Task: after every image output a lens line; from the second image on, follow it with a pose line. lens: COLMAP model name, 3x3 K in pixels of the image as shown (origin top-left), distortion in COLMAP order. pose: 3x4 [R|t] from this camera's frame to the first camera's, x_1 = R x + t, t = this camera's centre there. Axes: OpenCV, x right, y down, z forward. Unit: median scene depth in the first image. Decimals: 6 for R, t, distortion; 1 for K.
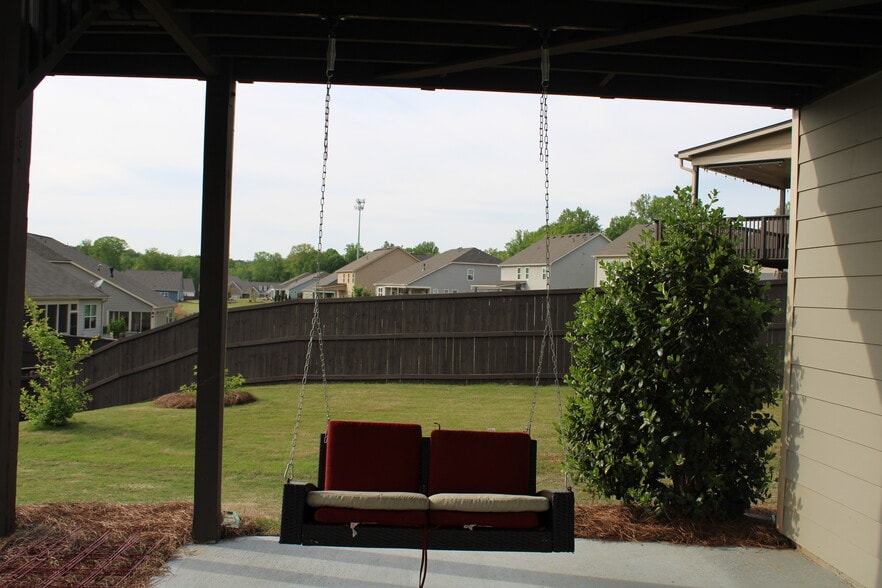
lens RADIAL K [[733.1, 0, 441.0], [0, 733.1, 294.0], [0, 0, 1]] dist [-0.169749, 0.167351]
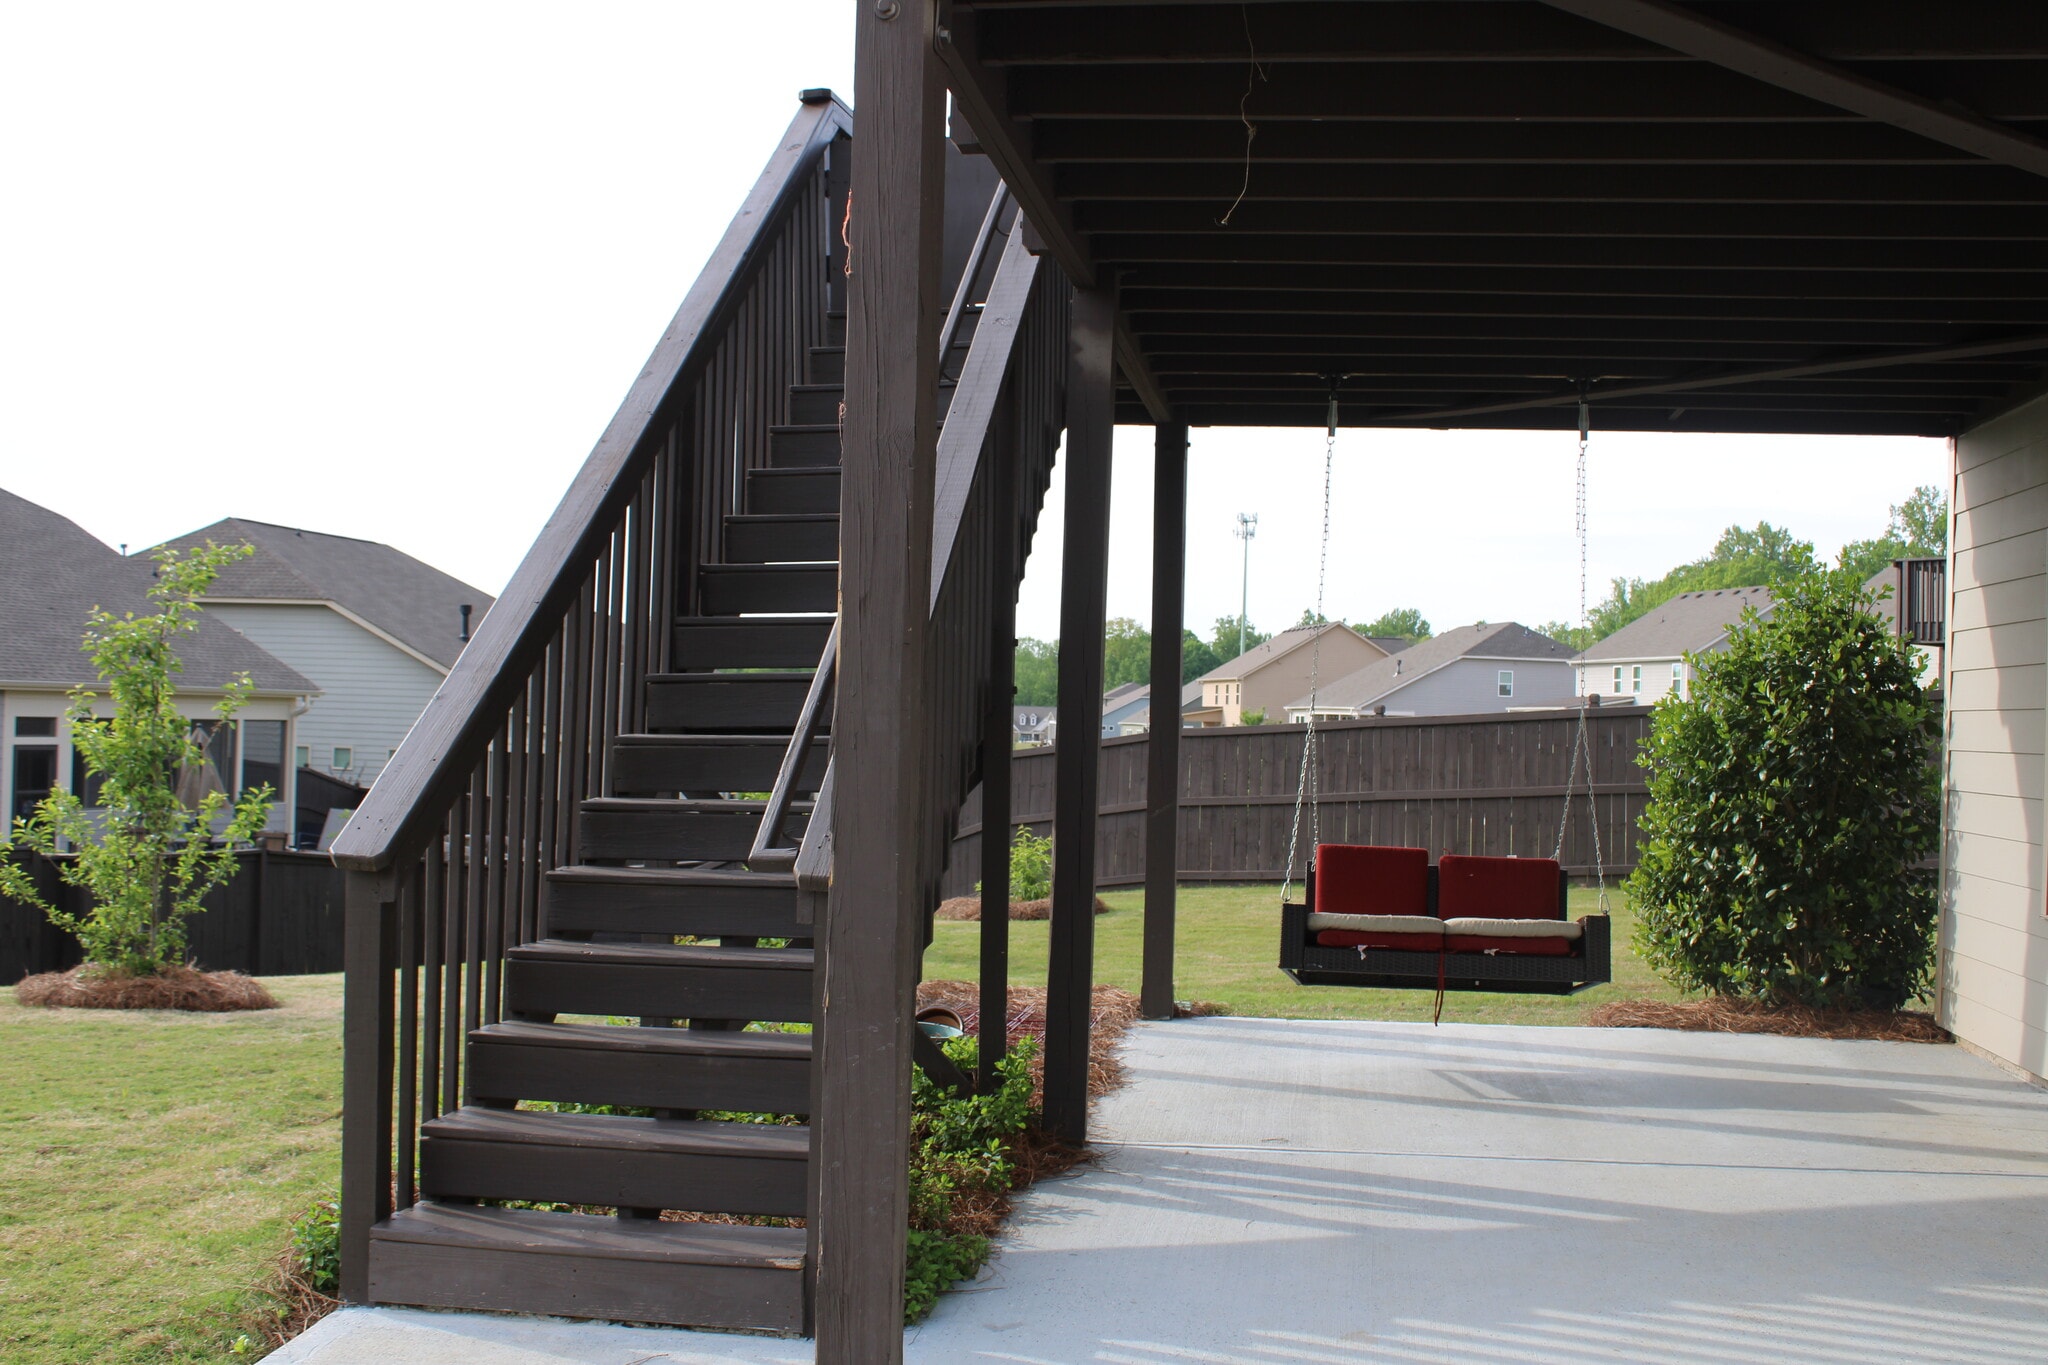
lens RADIAL K [[2193.5, 0, 1024.3], [0, 2193.5, 738.5], [0, 0, 1]] dist [-0.098933, 0.020650]
pose [[0.984019, -0.007901, -0.177887, -0.038409], [0.006675, 0.999950, -0.007488, 0.050470], [0.177937, 0.006181, 0.984022, -1.193674]]
